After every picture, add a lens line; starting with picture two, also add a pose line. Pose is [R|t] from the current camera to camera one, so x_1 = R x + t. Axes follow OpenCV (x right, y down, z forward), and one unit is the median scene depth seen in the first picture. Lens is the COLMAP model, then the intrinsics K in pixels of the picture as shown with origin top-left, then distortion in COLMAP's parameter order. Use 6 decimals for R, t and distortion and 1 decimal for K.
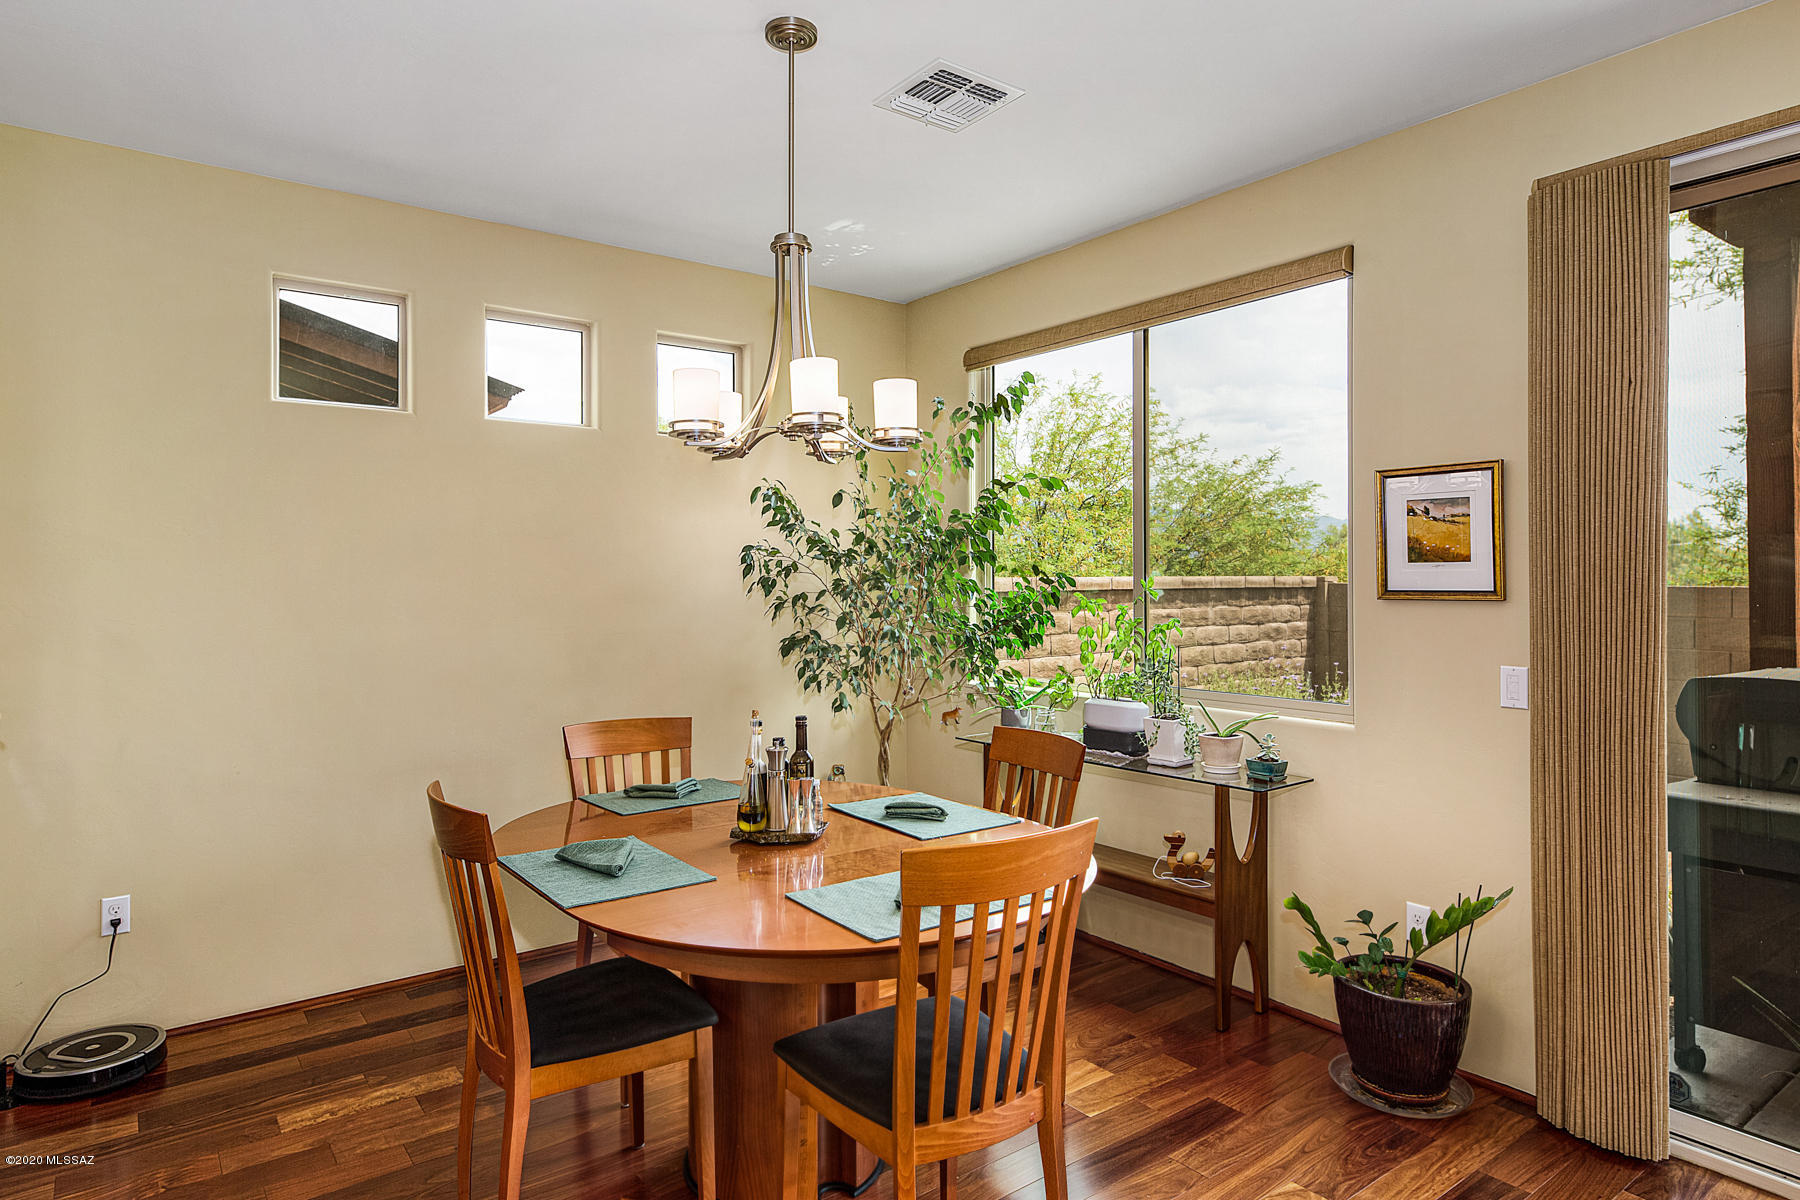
lens RADIAL K [[1045.2, 0, 905.1], [0, 1045.2, 588.2], [0, 0, 1]] dist [0.016354, -0.000269]
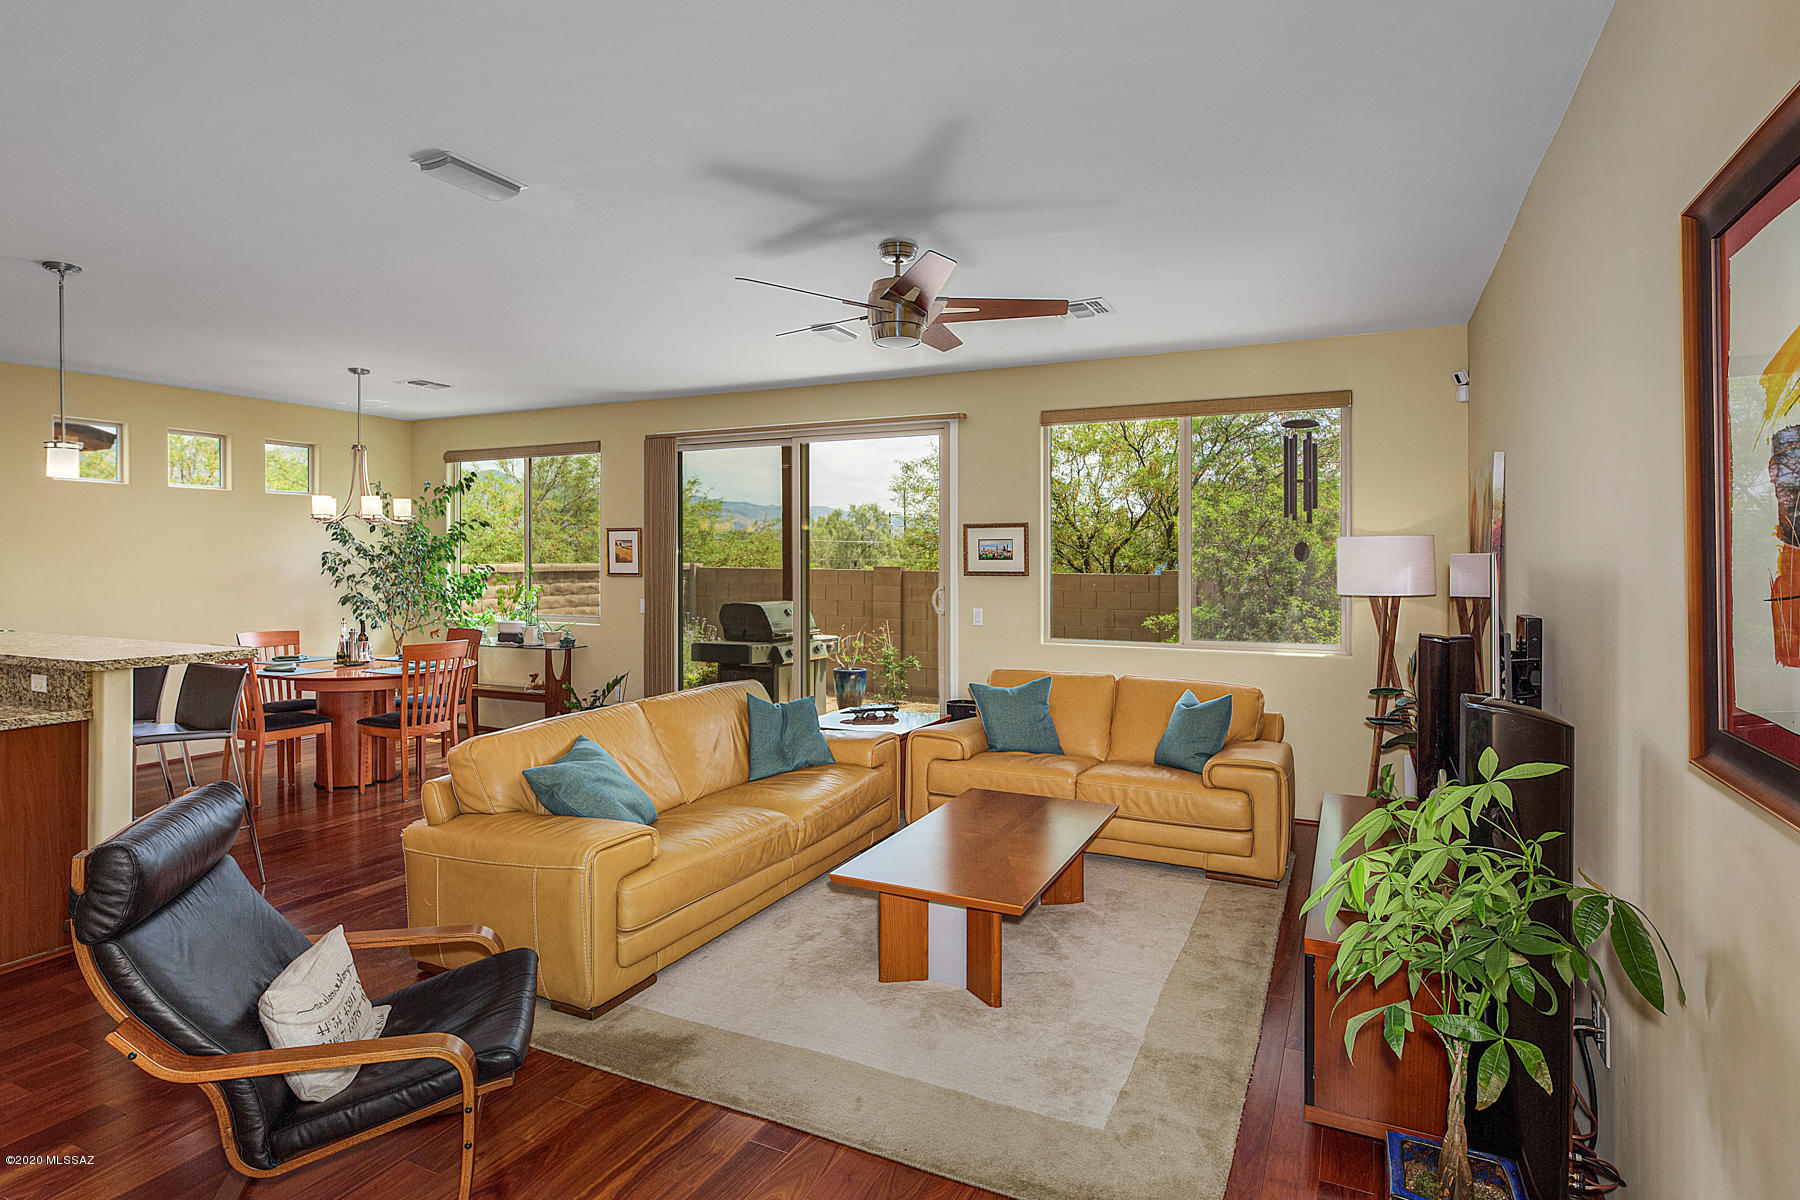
lens RADIAL K [[955.1, 0, 903.1], [0, 955.1, 567.0], [0, 0, 1]] dist [0.010278, 0.001946]
pose [[0.894814, 0.001005, 0.446437, 0.028461], [-0.000311, 0.999999, -0.001628, -0.006939], [-0.446438, 0.001318, 0.894813, -1.181582]]
